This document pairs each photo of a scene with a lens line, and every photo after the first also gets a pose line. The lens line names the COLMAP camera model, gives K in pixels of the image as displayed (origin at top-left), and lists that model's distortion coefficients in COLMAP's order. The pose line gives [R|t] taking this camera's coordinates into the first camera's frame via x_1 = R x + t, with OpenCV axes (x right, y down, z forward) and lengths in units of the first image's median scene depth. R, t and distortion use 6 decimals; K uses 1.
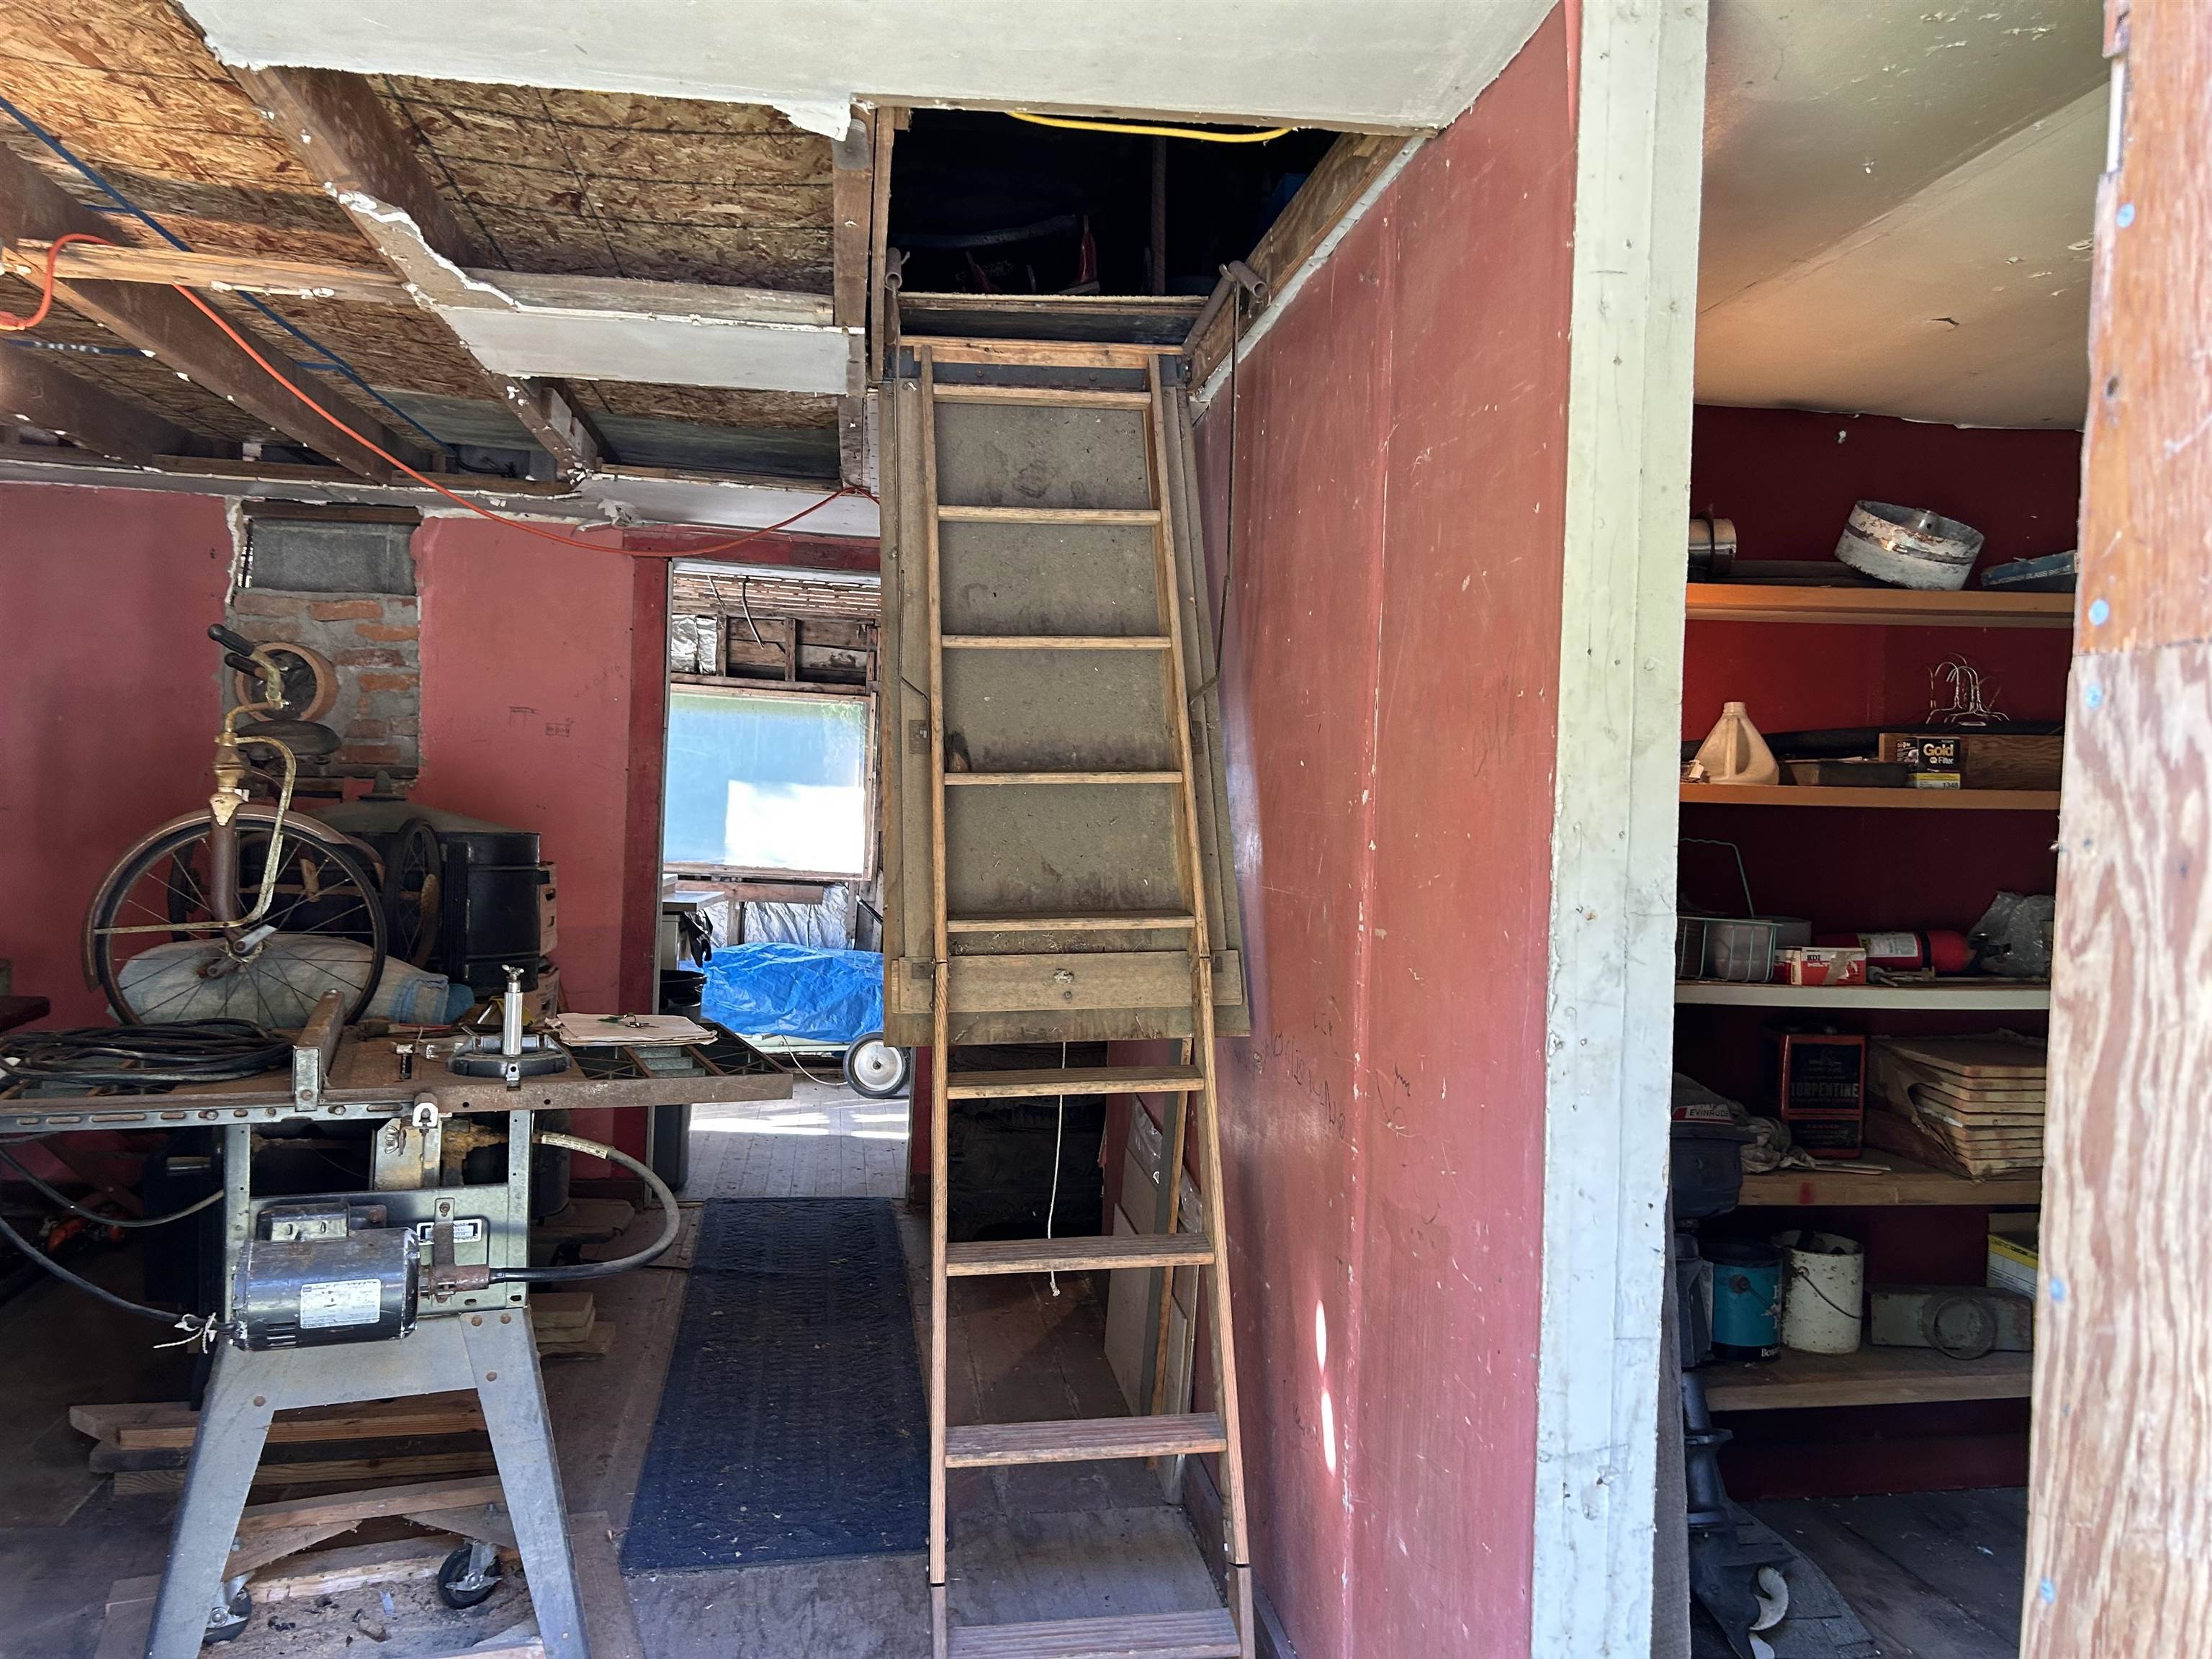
lens RADIAL K [[1652.0, 0, 1116.7], [0, 1652.0, 828.6], [0, 0, 1]] dist [0.044326, -0.057604]
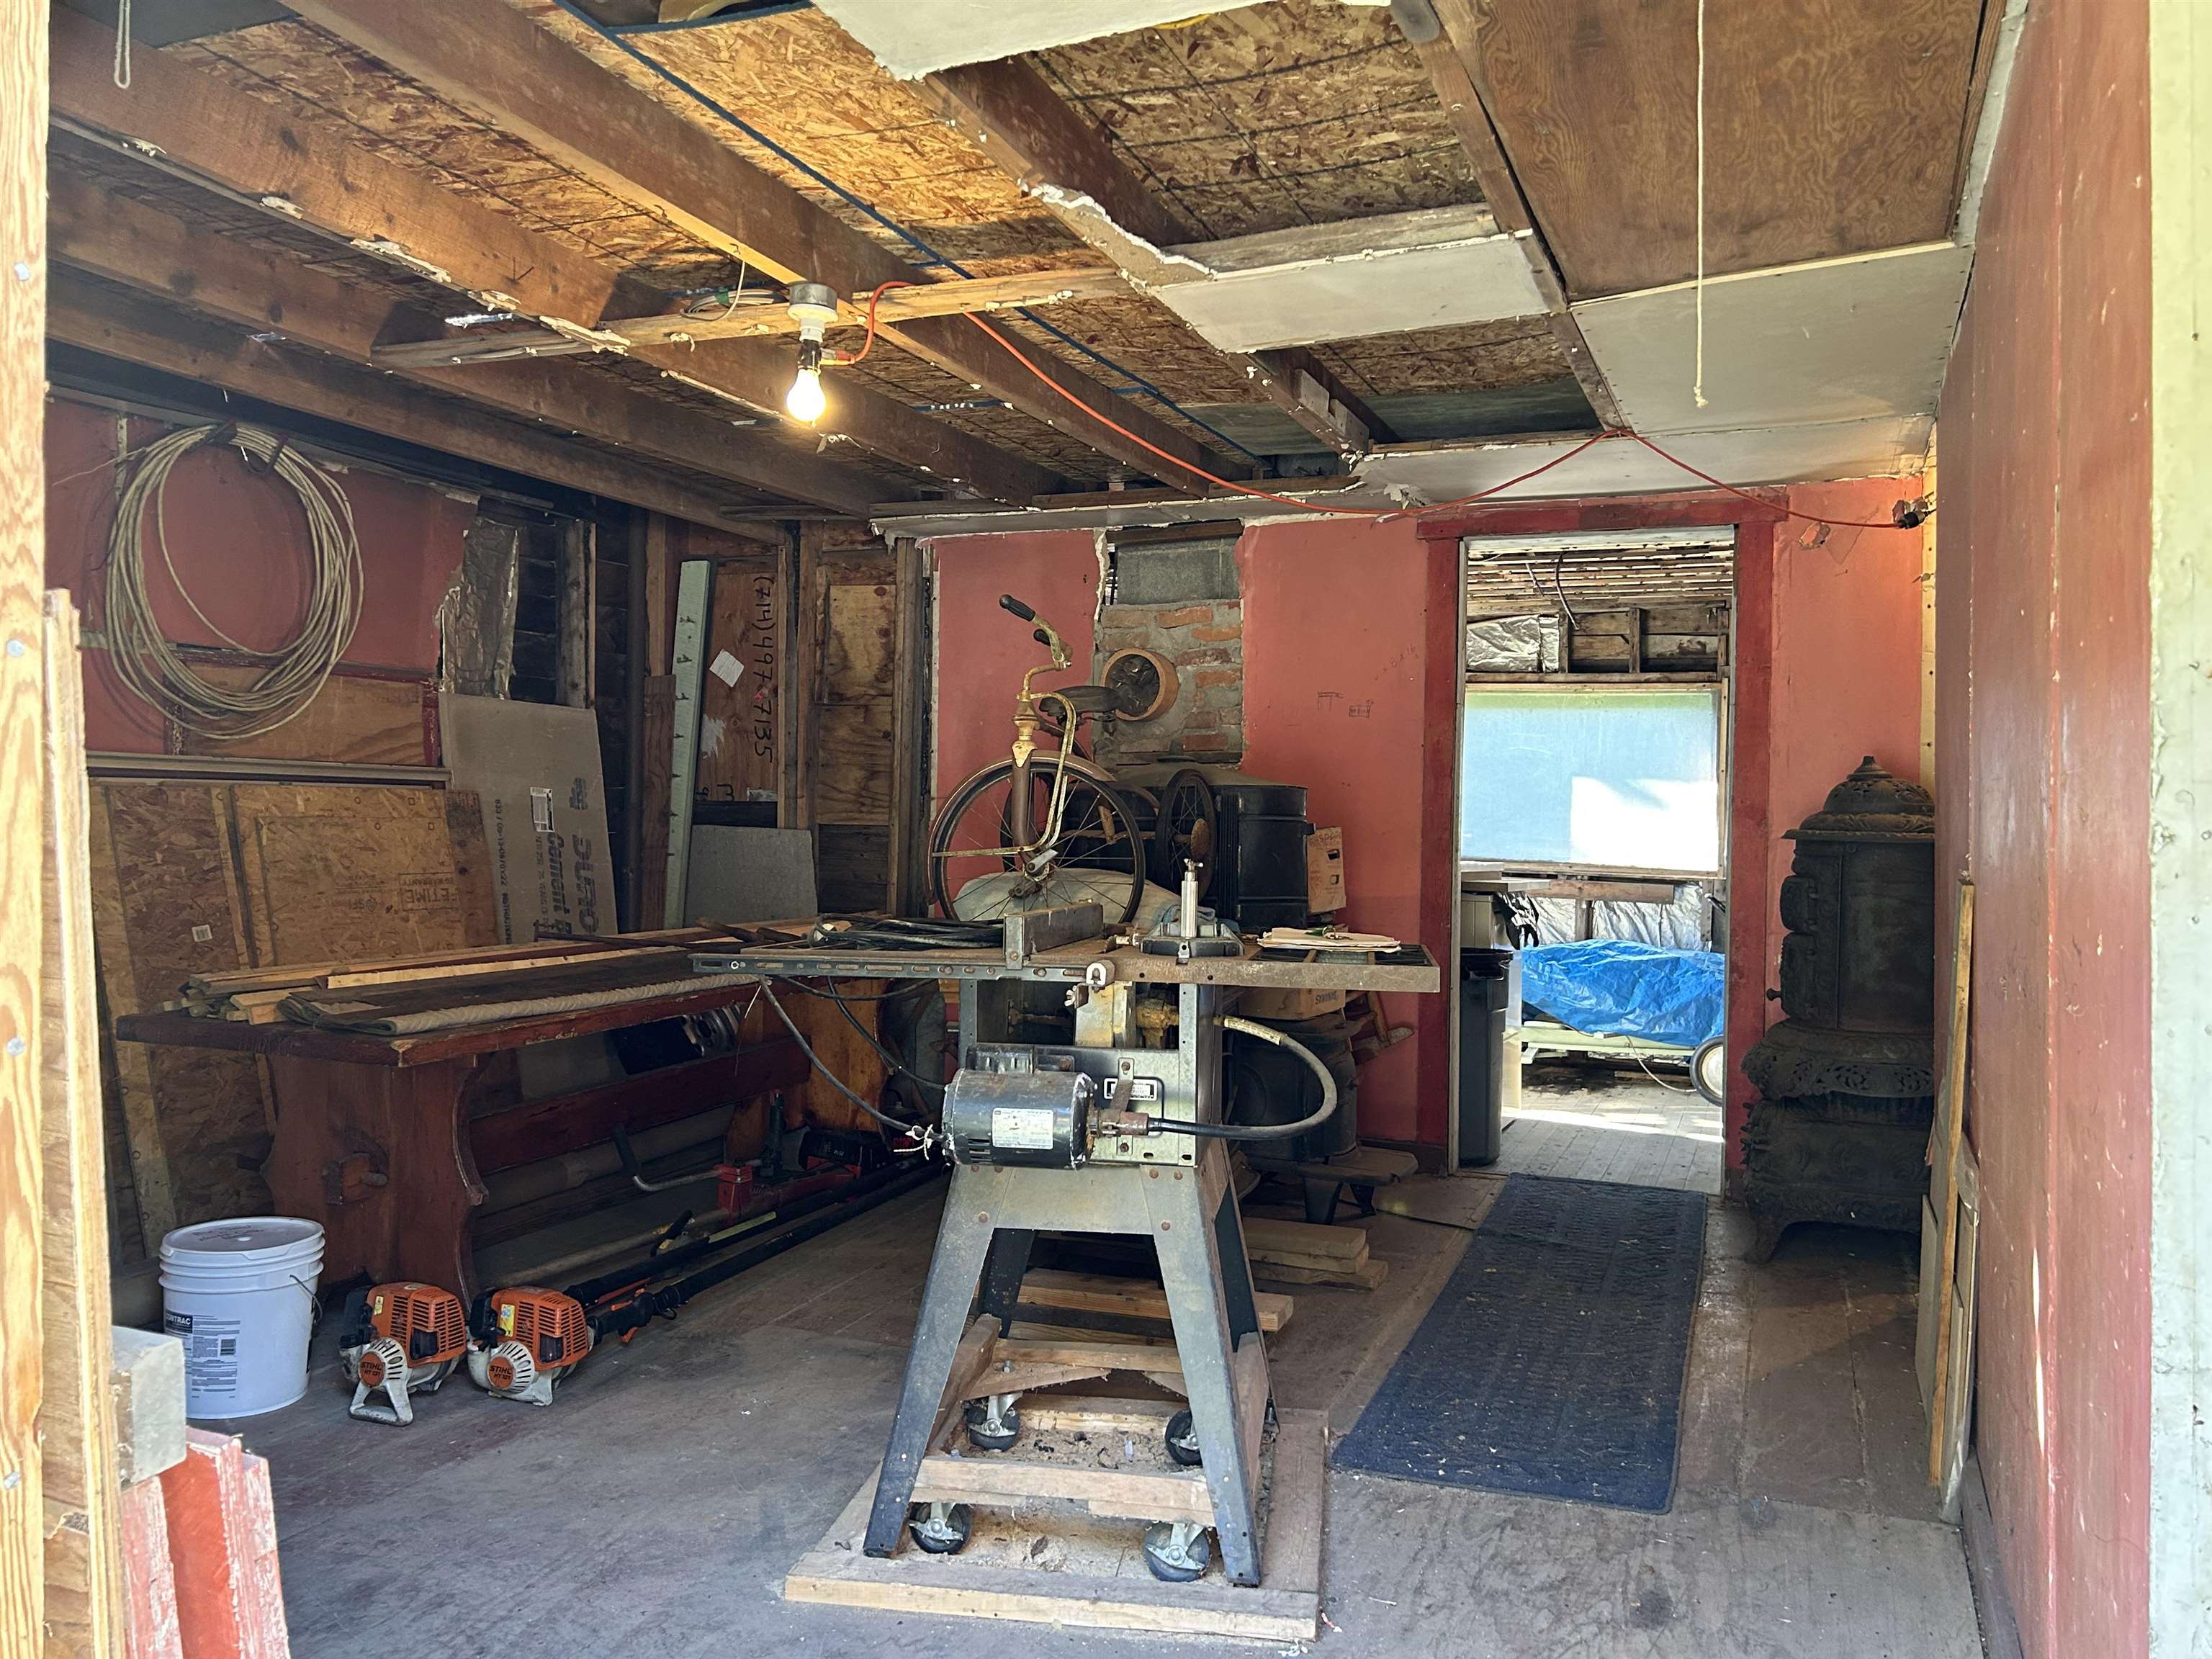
lens RADIAL K [[1658.8, 0, 1120.5], [0, 1658.8, 821.7], [0, 0, 1]] dist [0.062253, -0.065739]
pose [[0.846991, -0.025738, -0.530984, 0.174368], [0.004841, 0.999159, -0.040709, 0.098304], [0.531585, 0.031909, 0.846404, 0.040437]]
